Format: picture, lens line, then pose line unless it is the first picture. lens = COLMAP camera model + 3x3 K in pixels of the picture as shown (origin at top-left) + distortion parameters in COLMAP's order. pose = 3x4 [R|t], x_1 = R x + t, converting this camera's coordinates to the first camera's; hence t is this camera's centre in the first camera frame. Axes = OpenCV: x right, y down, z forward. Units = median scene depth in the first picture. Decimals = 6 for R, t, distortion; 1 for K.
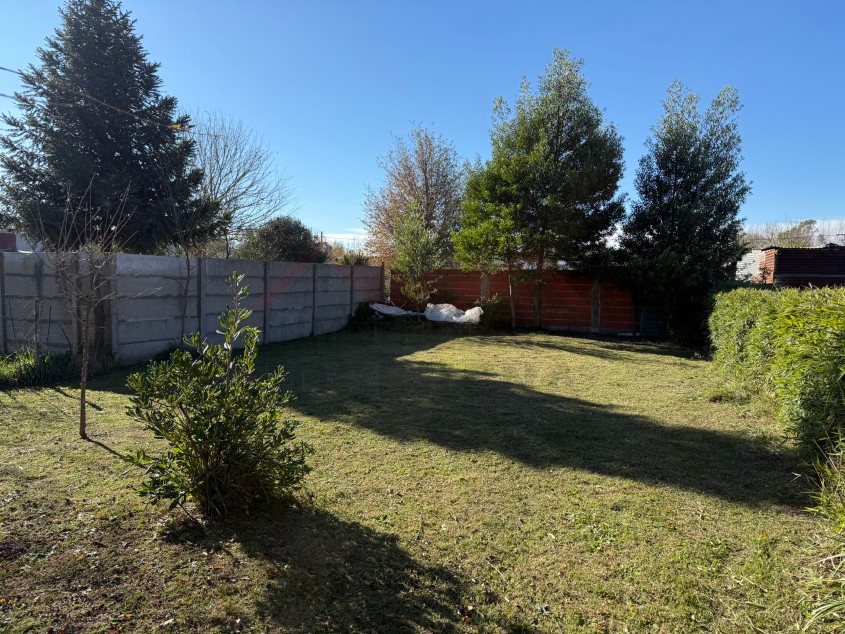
lens RADIAL K [[607.4, 0, 422.5], [0, 607.4, 317.0], [0, 0, 1]] dist [0.060507, -0.003085]
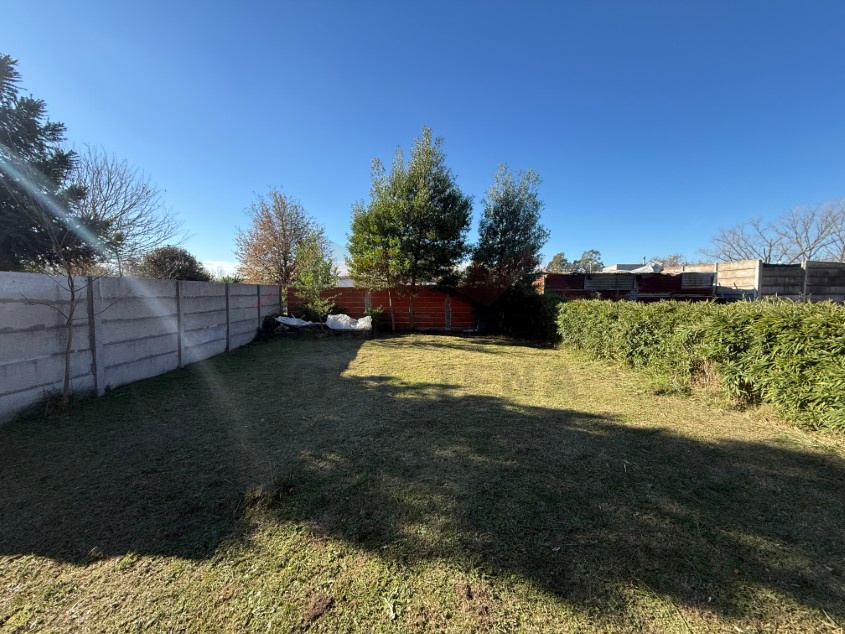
lens RADIAL K [[340.6, 0, 422.5], [0, 340.6, 317.0], [0, 0, 1]] dist [-0.025912, 0.010971]
pose [[0.903136, -0.044736, 0.427018, -0.117877], [0.040061, 0.998998, 0.019932, -0.025481], [-0.427482, -0.000894, 0.904024, 0.306616]]
